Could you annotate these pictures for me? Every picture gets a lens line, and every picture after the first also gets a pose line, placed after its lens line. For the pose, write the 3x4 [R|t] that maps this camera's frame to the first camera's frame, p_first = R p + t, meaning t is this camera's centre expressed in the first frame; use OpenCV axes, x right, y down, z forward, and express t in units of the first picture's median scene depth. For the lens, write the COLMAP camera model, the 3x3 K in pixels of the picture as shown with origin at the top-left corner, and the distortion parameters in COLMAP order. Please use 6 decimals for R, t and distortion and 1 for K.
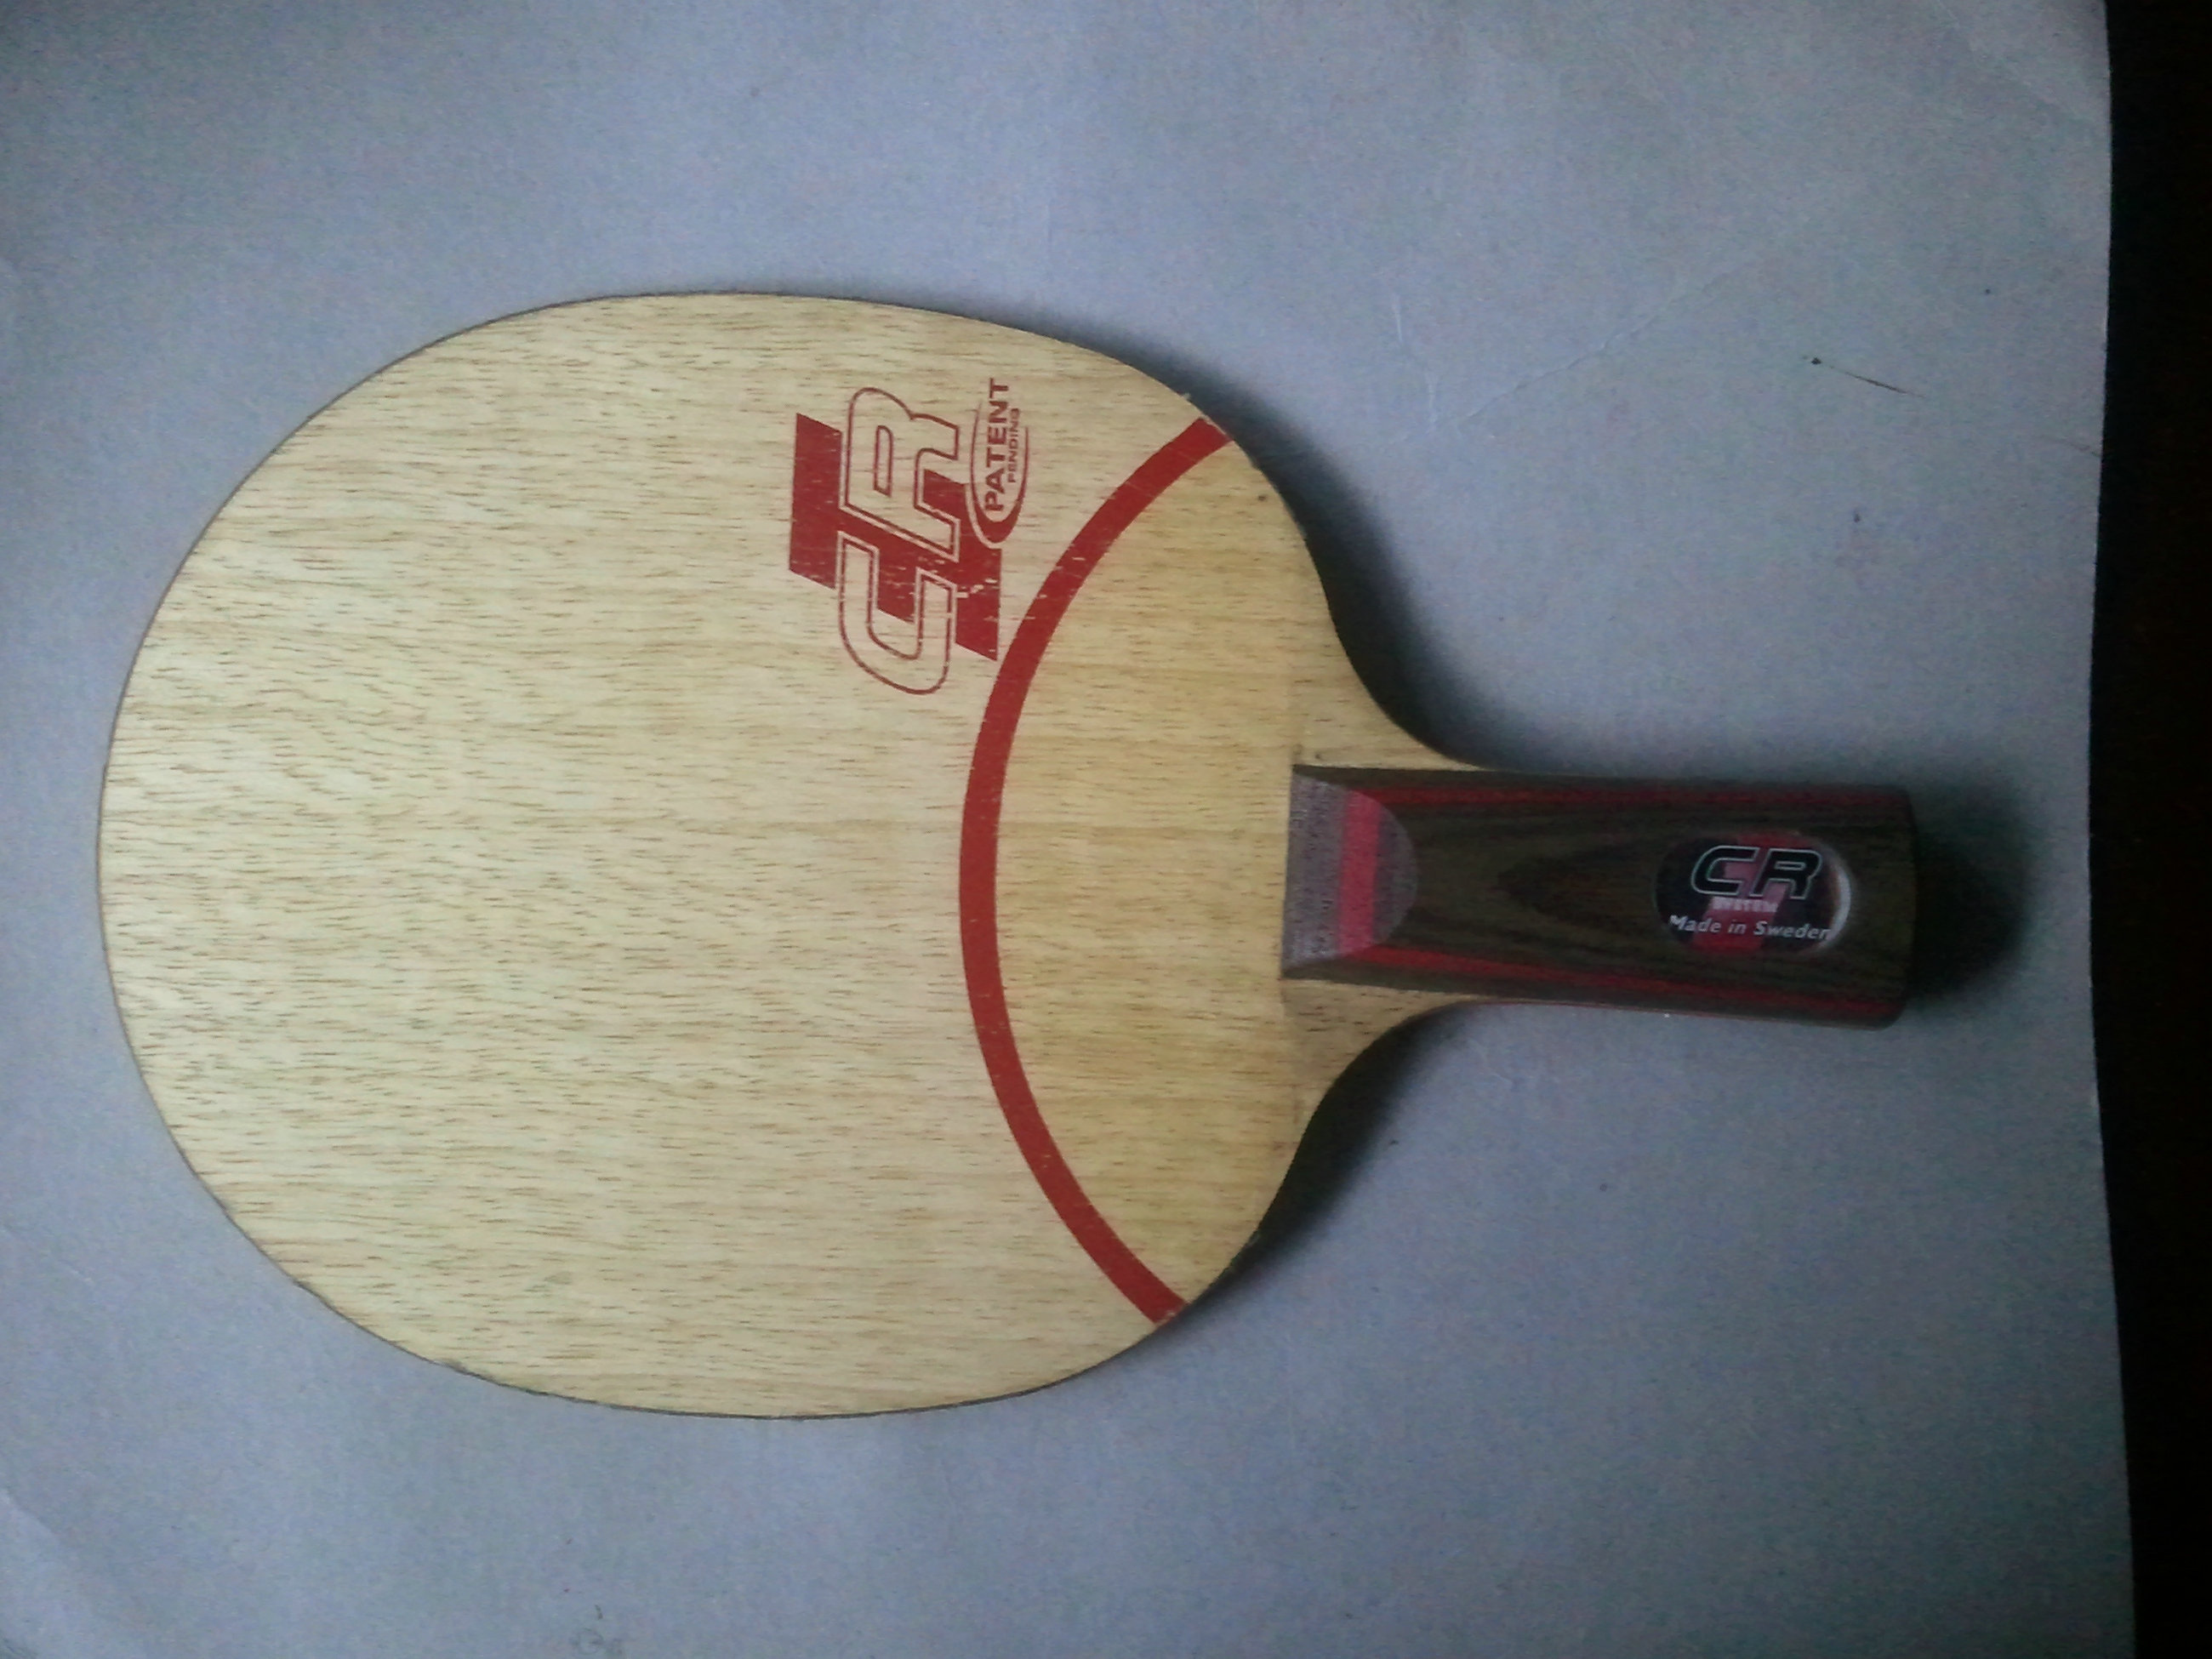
lens RADIAL K [[2403.8, 0, 1103.6], [0, 2403.8, 838.2], [0, 0, 1]] dist [-0.008614, 0.000000]
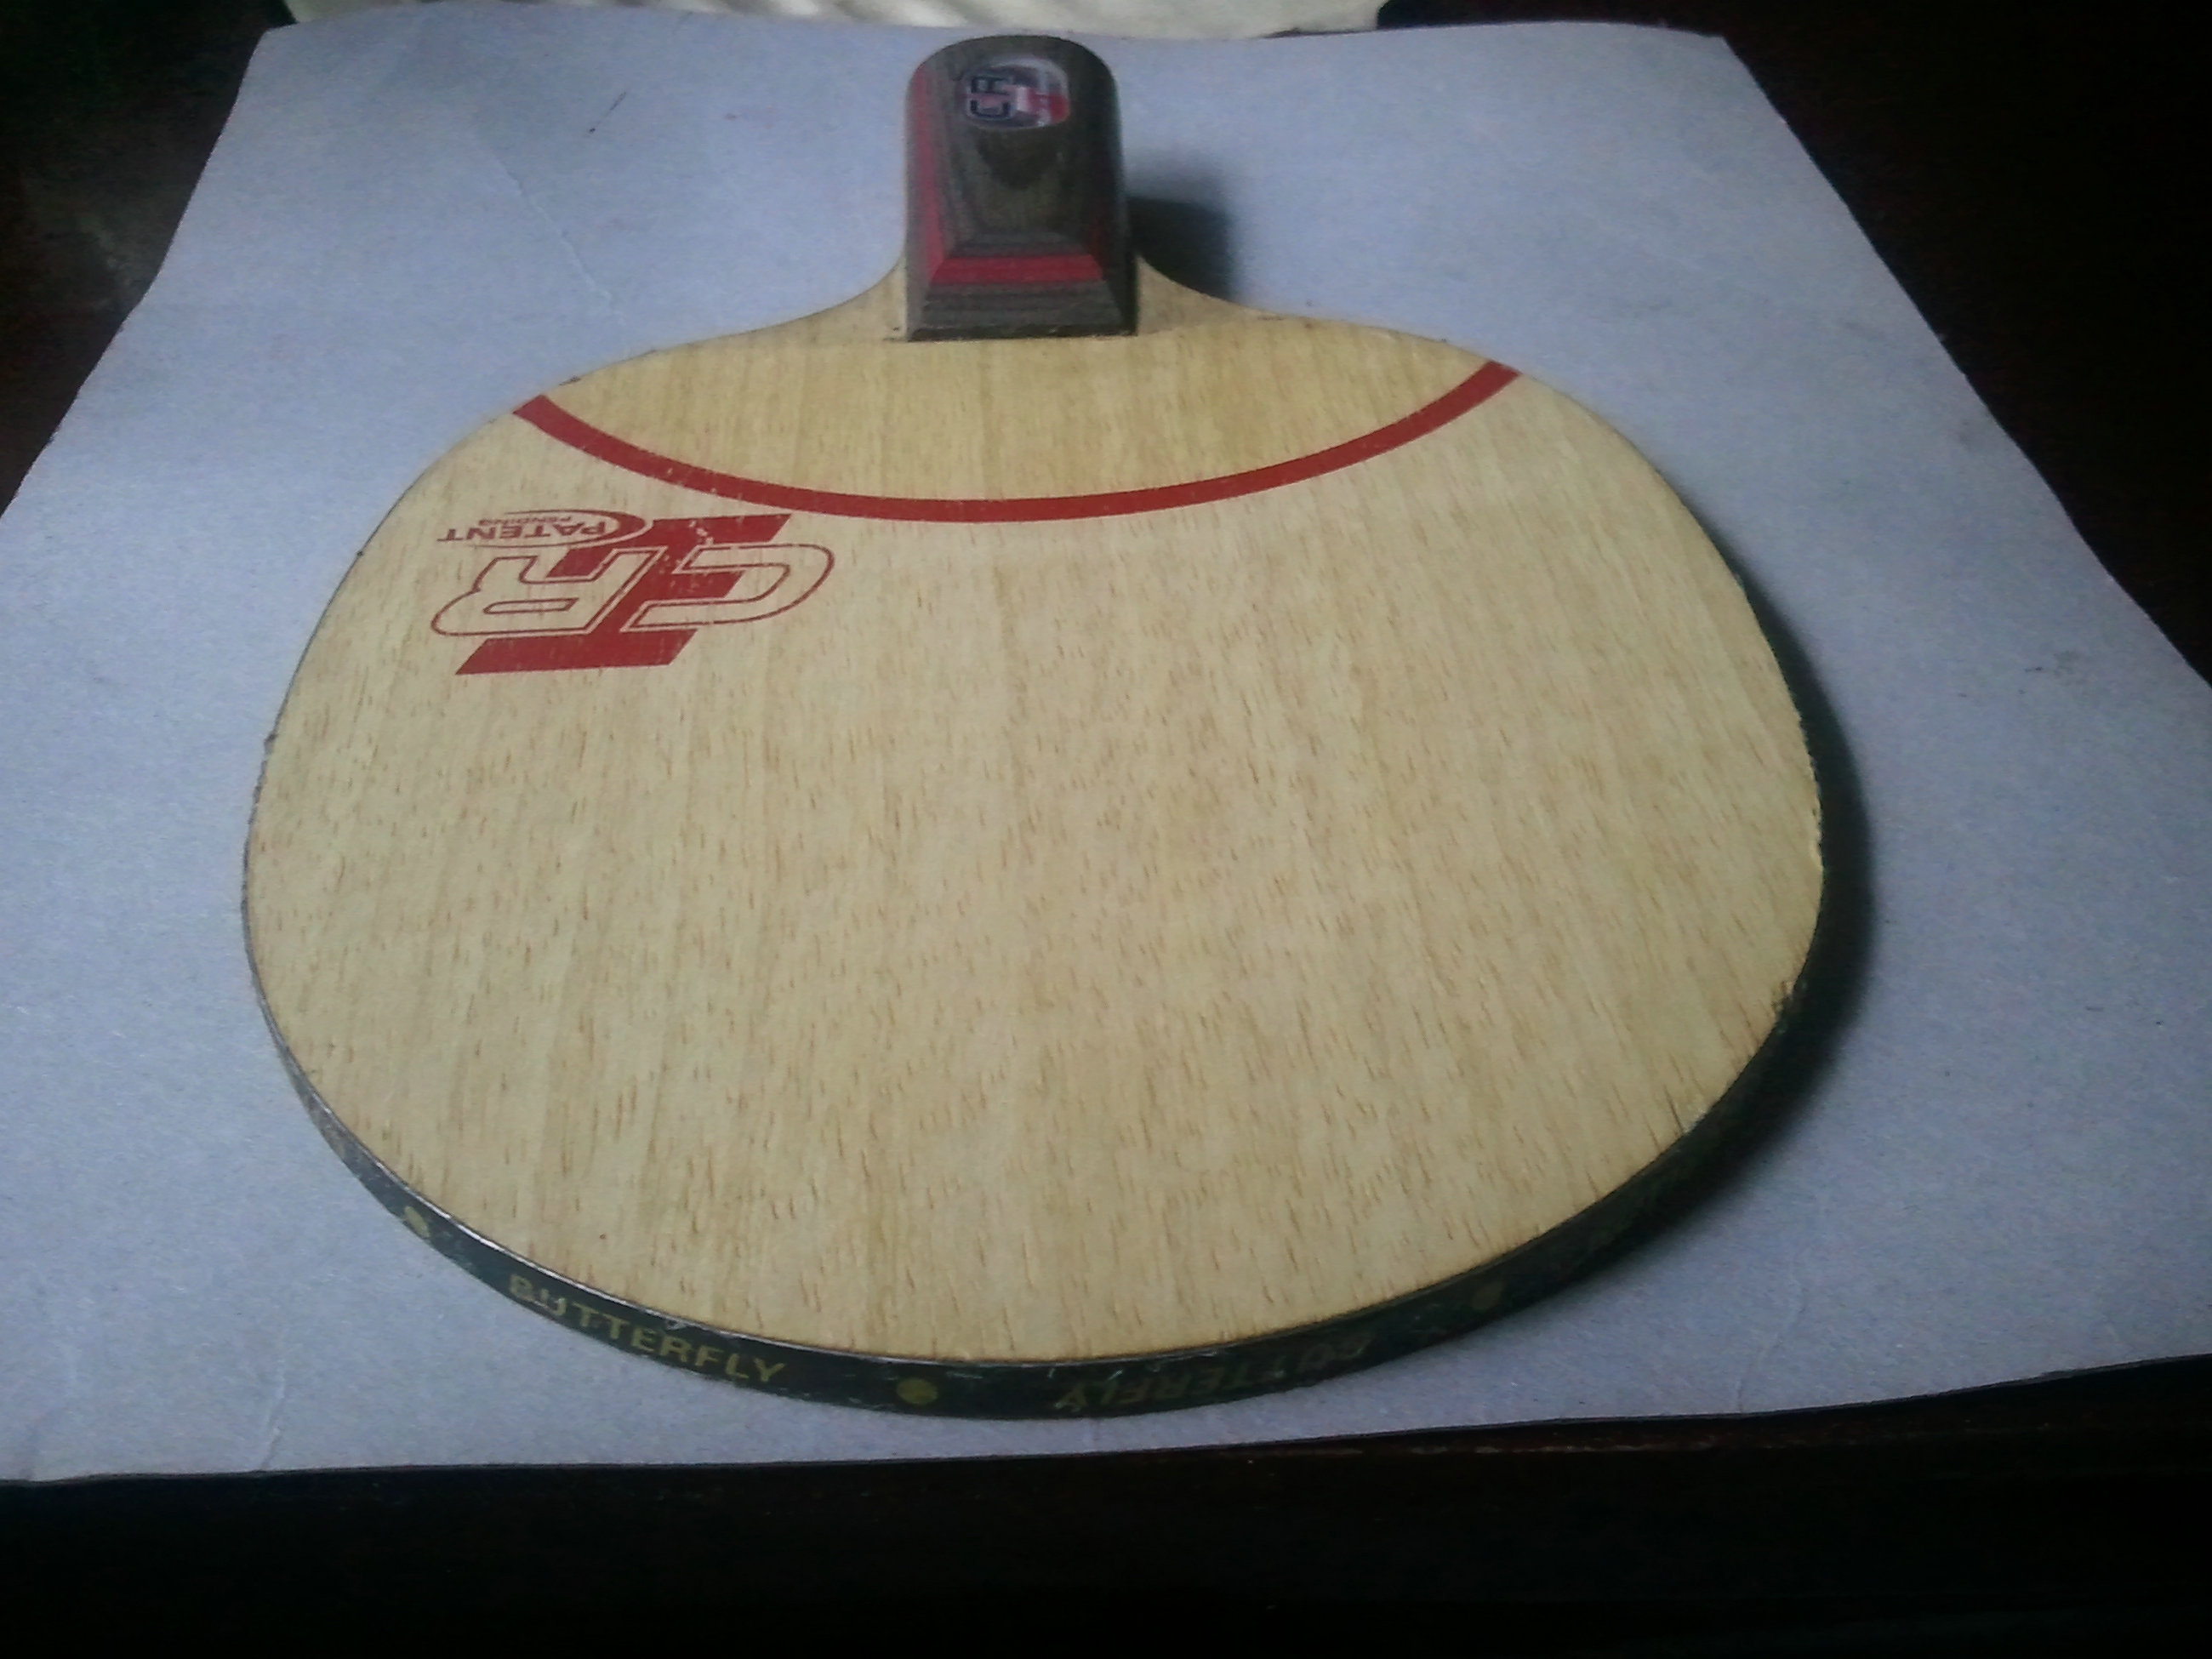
lens RADIAL K [[2403.8, 0, 1117.6], [0, 2403.8, 834.7], [0, 0, 1]] dist [-0.008614, 0.000000]
pose [[-0.106975, -0.606937, 0.787518, -0.778650], [0.991249, -0.003493, 0.131958, -0.072054], [-0.077339, 0.794742, 0.601999, 0.580628]]
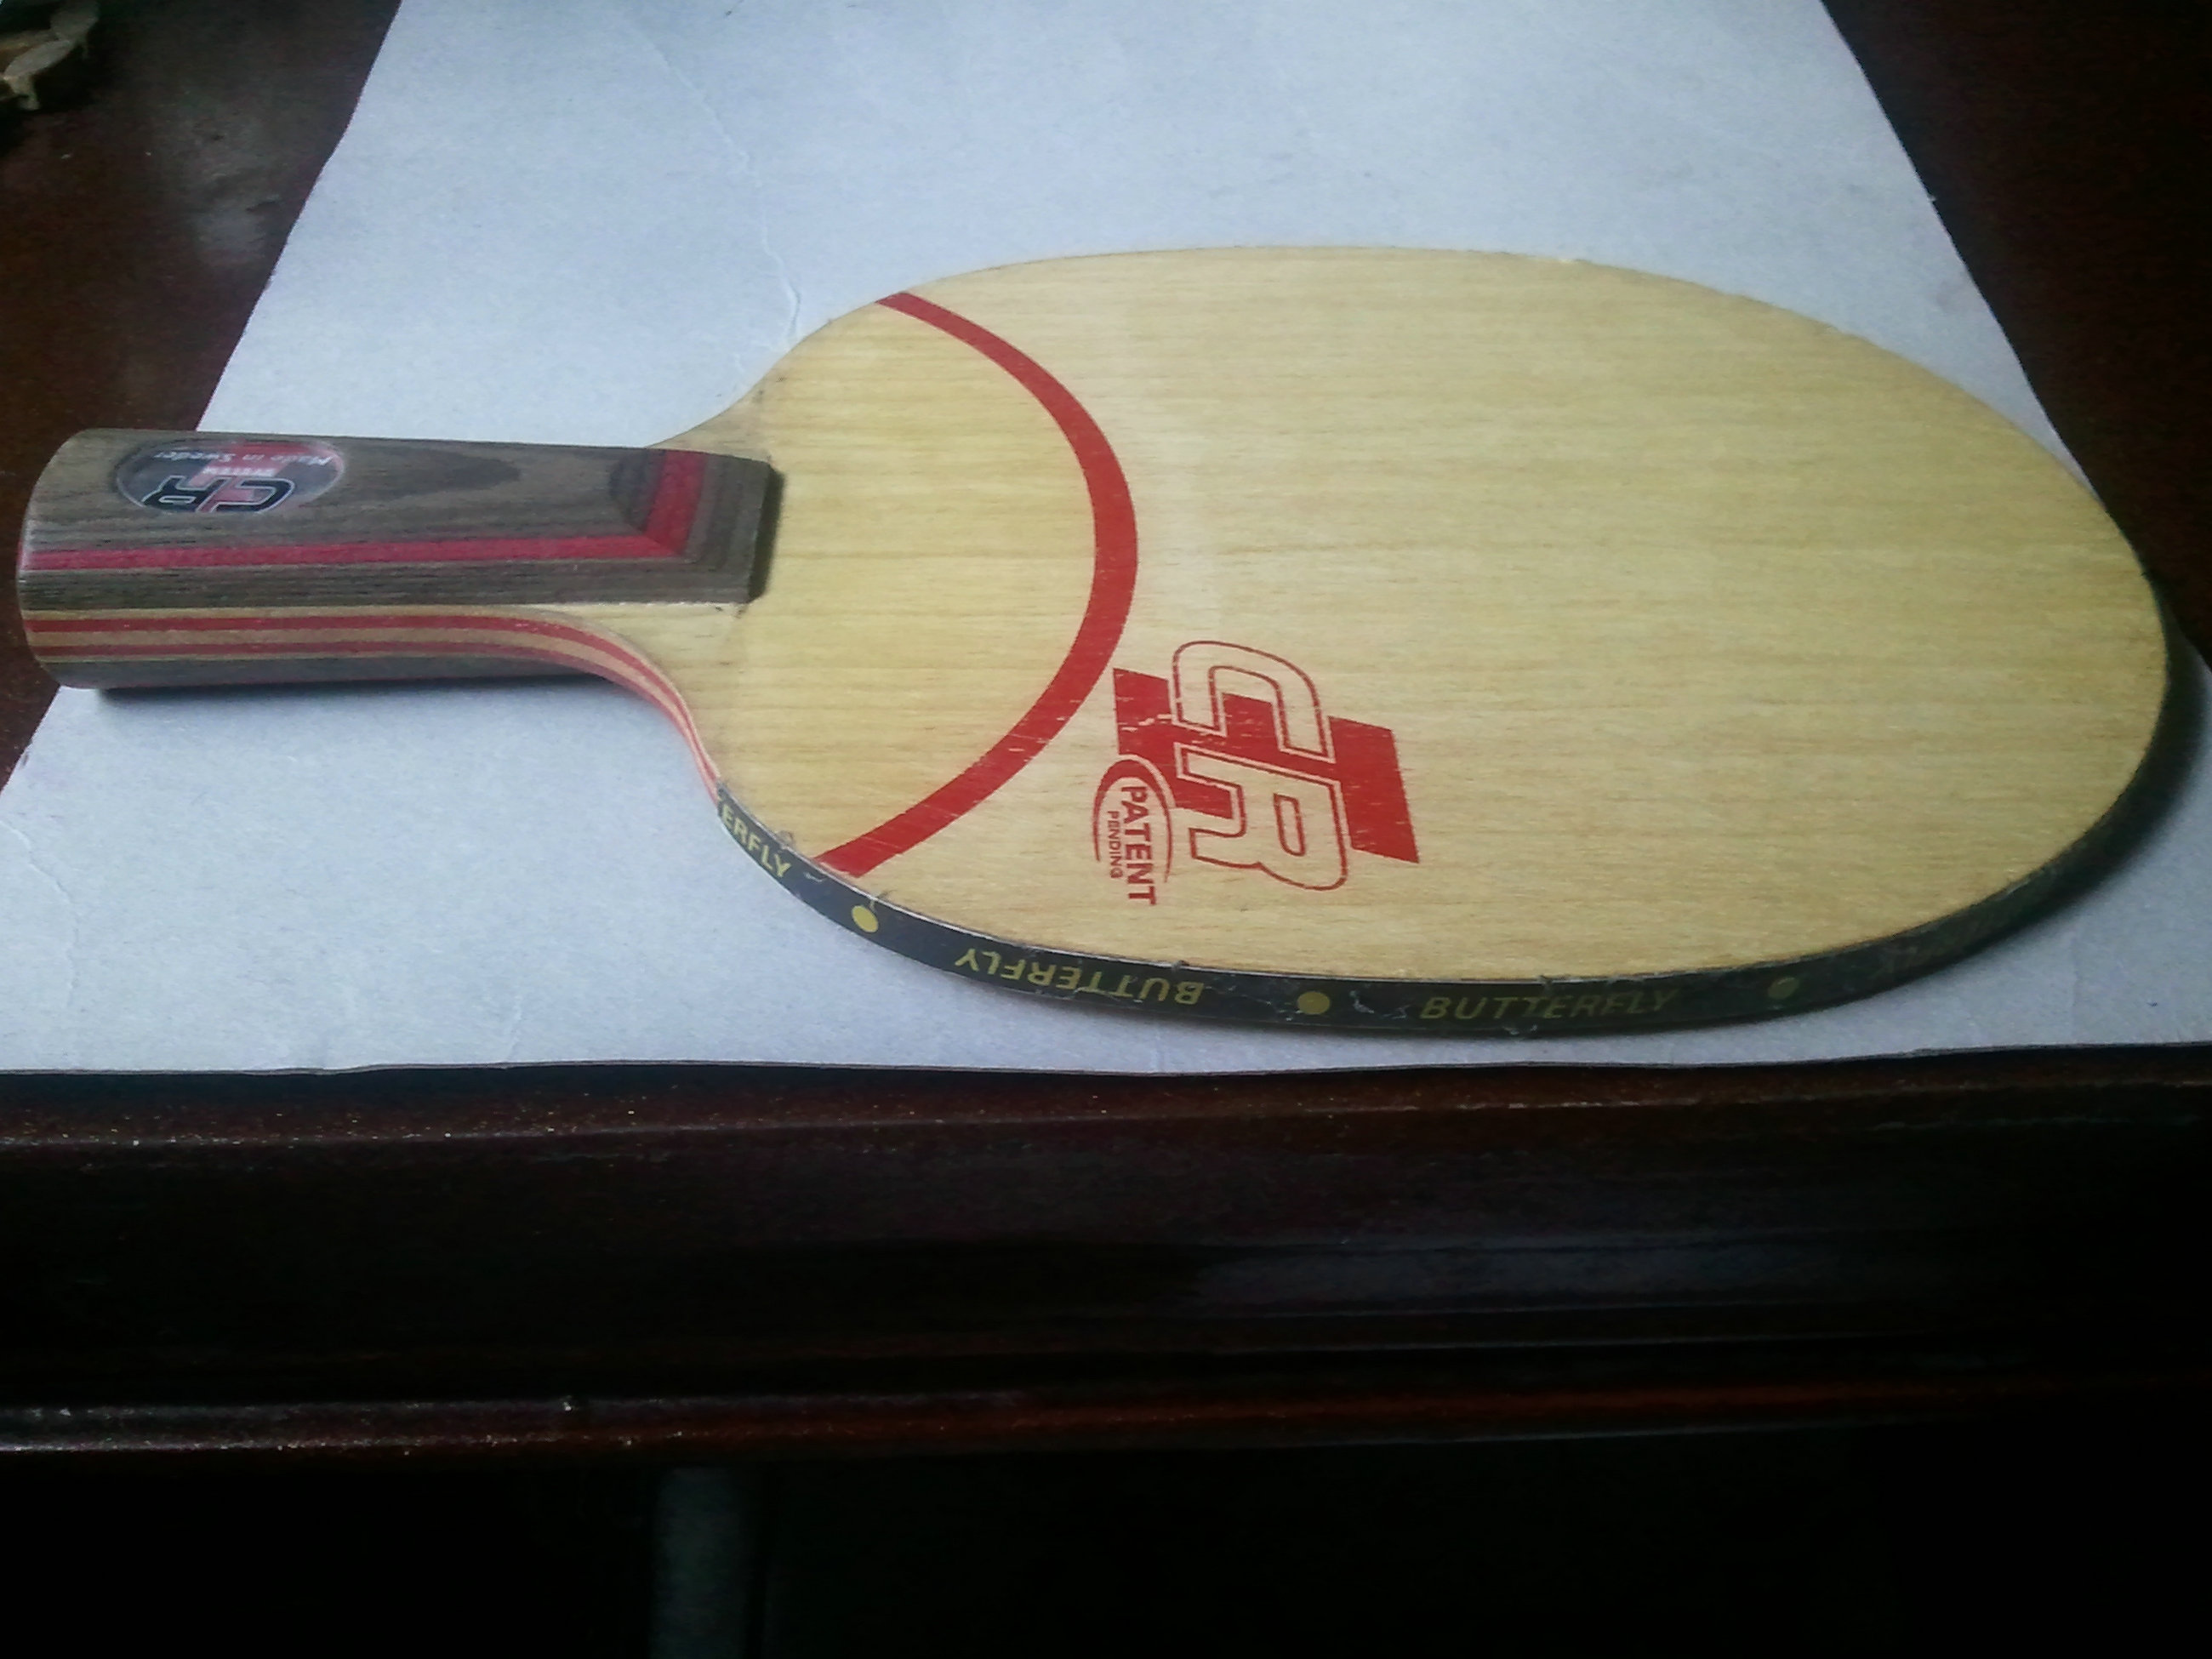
lens RADIAL K [[2403.8, 0, 1097.3], [0, 2403.8, 829.9], [0, 0, 1]] dist [-0.008614, 0.000000]
pose [[-0.997319, 0.050393, -0.053056, 0.006086], [-0.072273, -0.564967, 0.821942, -0.764807], [0.011445, 0.823573, 0.567095, 0.590233]]
